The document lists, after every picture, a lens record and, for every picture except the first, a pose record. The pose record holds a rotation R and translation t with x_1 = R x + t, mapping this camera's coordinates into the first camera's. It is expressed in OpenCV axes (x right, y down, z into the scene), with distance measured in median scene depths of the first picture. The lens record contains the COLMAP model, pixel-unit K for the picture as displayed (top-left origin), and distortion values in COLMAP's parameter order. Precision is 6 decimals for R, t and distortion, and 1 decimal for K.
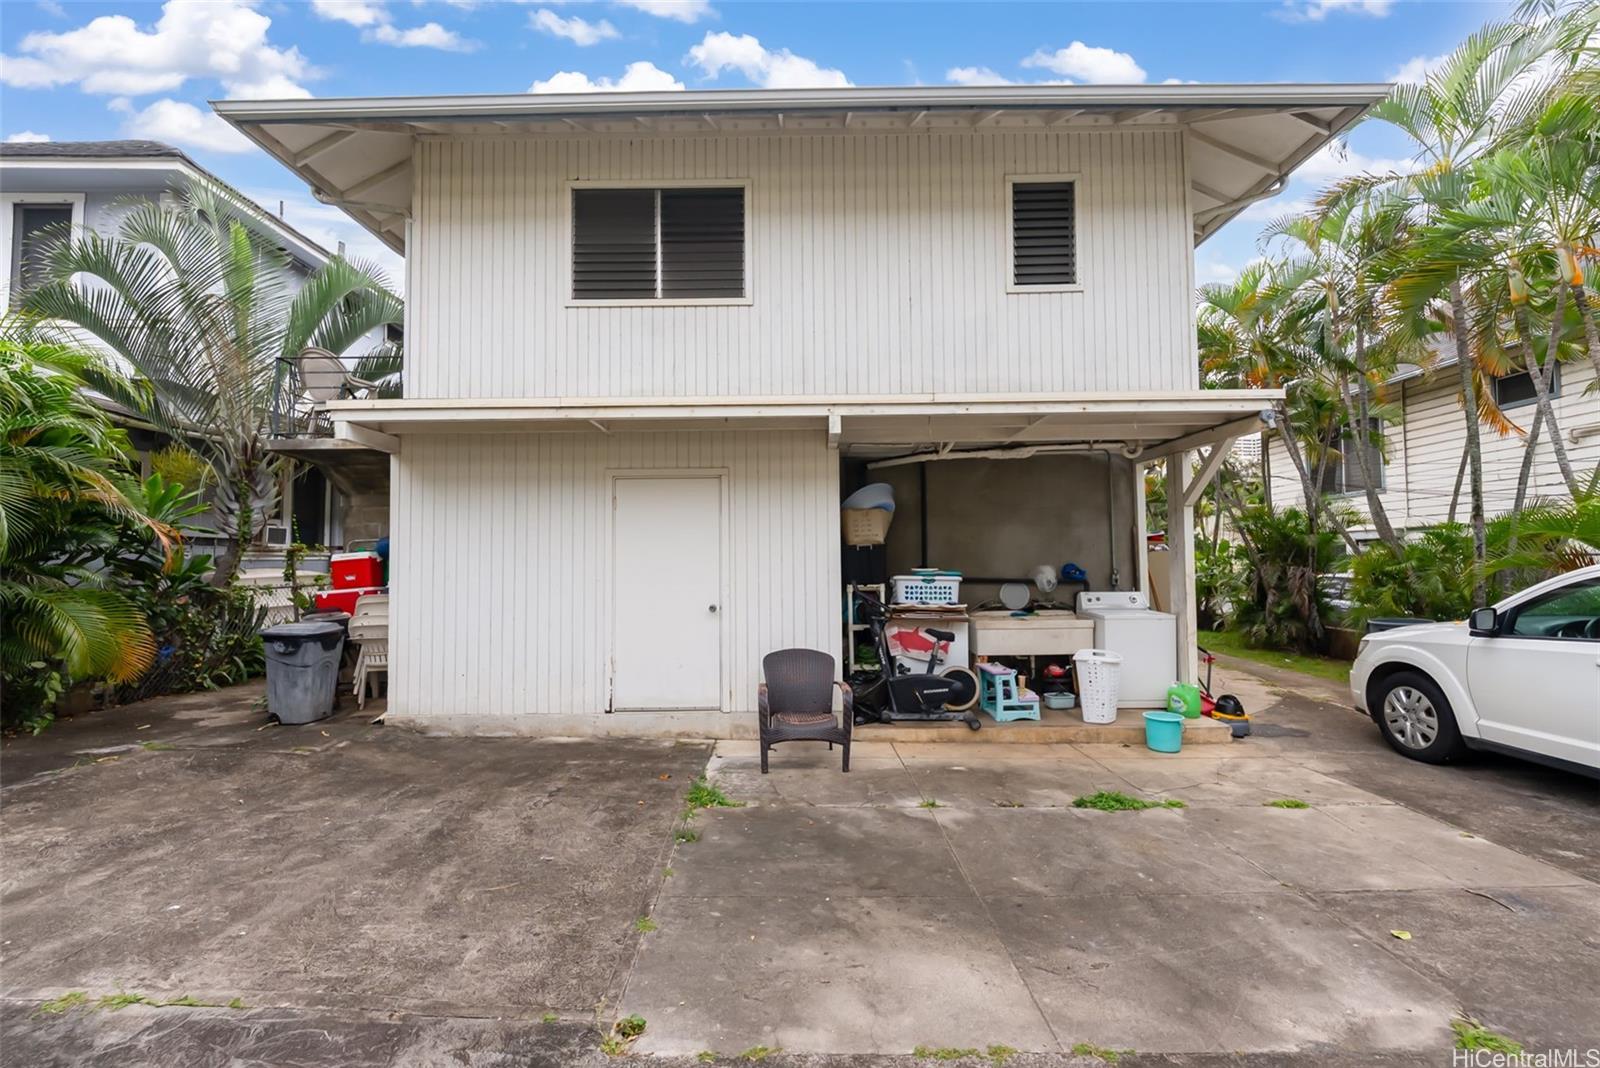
lens RADIAL K [[666.2, 0, 796.6], [0, 666.2, 536.2], [0, 0, 1]] dist [-0.000302, -0.000990]
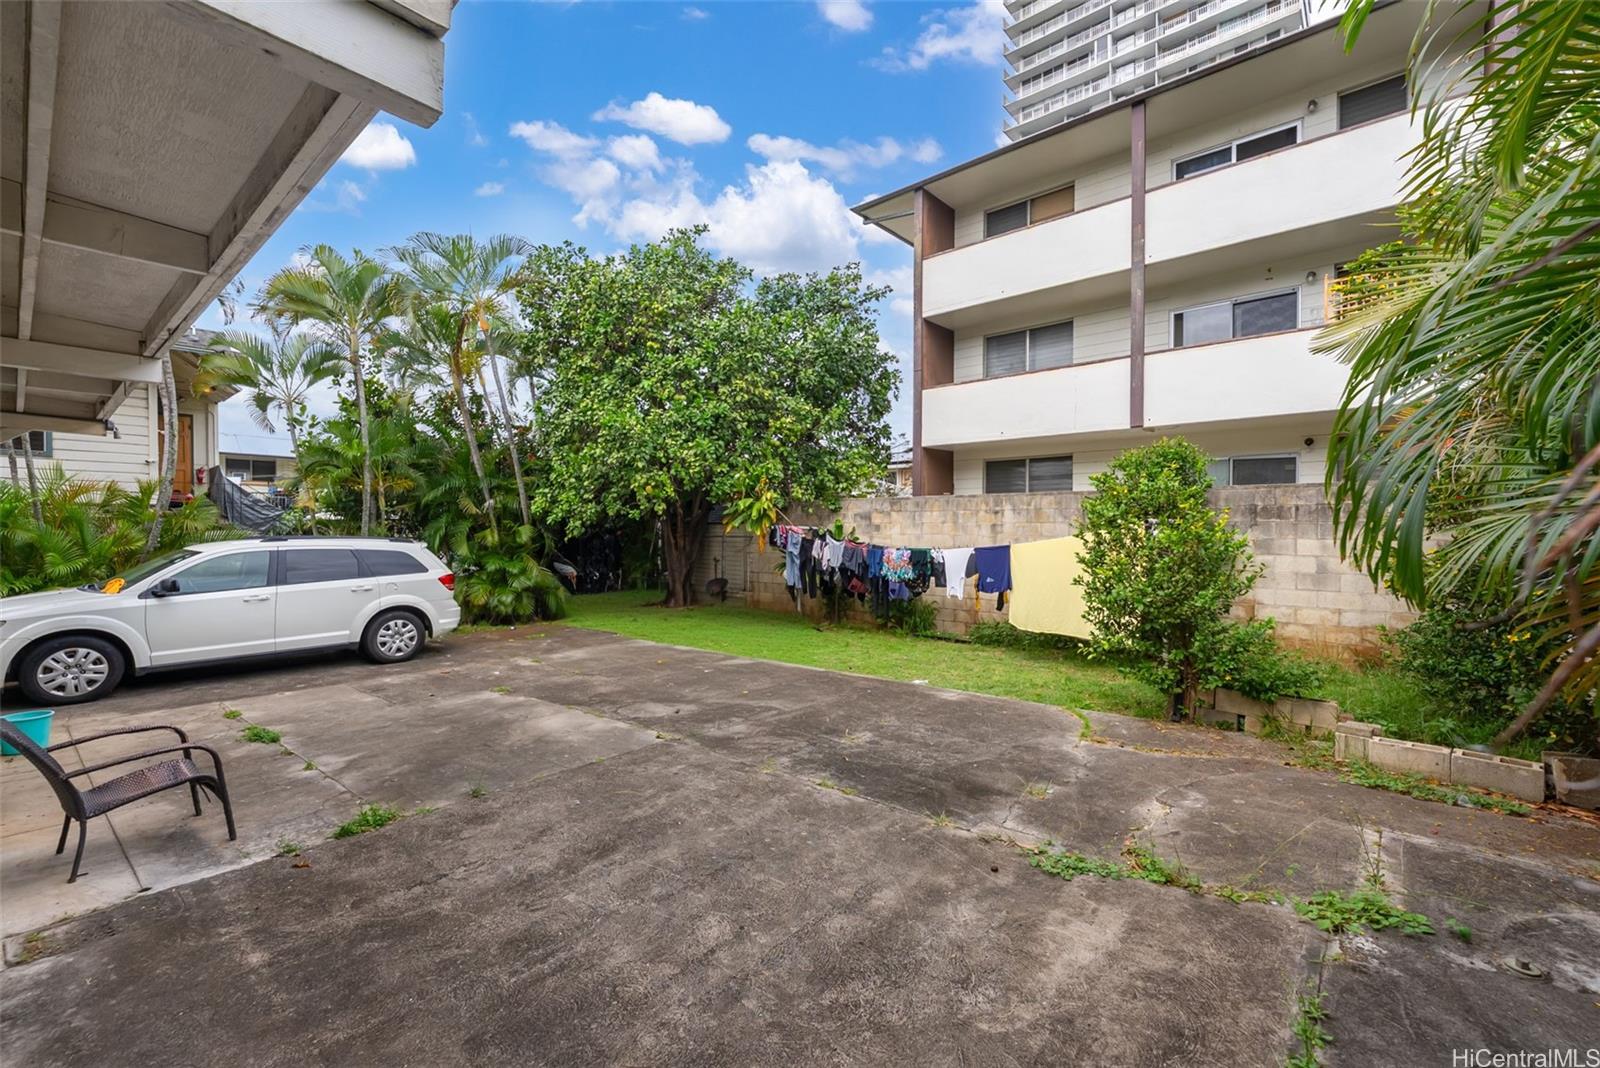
lens RADIAL K [[666.2, 0, 796.6], [0, 666.2, 536.2], [0, 0, 1]] dist [-0.000302, -0.000990]
pose [[-0.760335, 0.000826, 0.649531, -0.869096], [-0.020466, 0.999472, -0.025229, 0.017827], [-0.649209, -0.032476, -0.759917, 0.999046]]
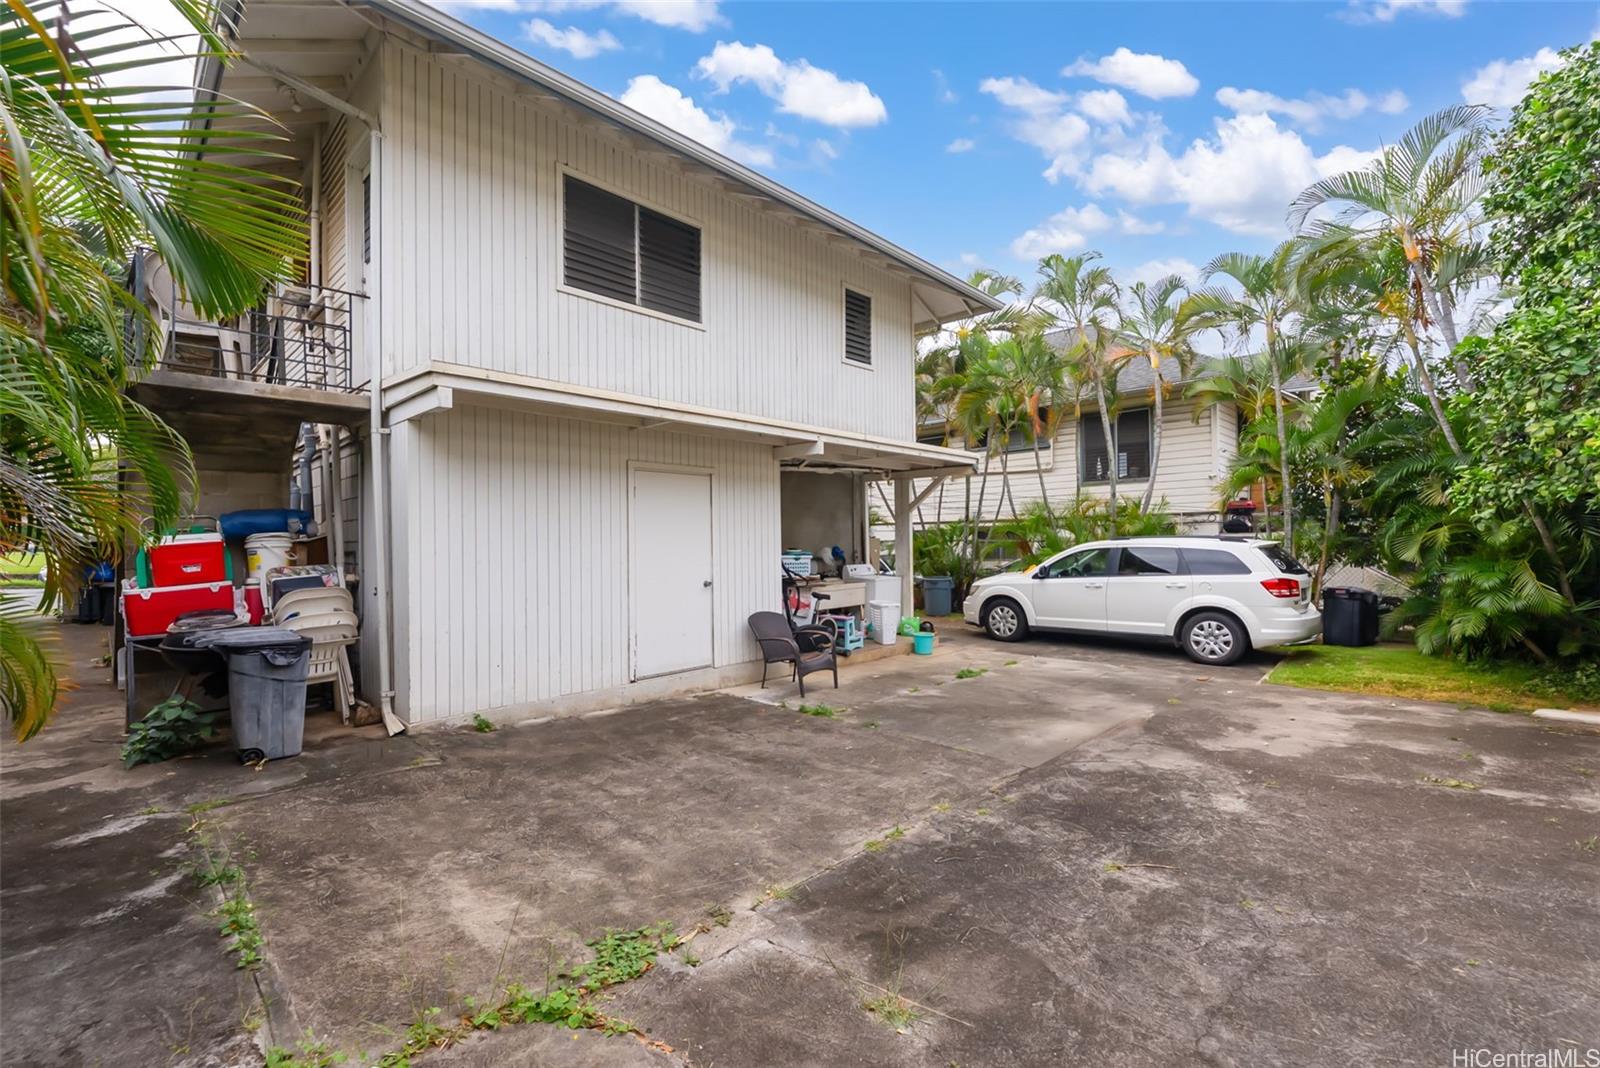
lens RADIAL K [[666.2, 0, 796.6], [0, 666.2, 536.2], [0, 0, 1]] dist [-0.000302, -0.000990]
pose [[0.694873, 0.008167, 0.719086, -0.907457], [-0.024757, 0.999614, 0.012570, 0.002586], [-0.718707, -0.026536, 0.694807, 0.045121]]
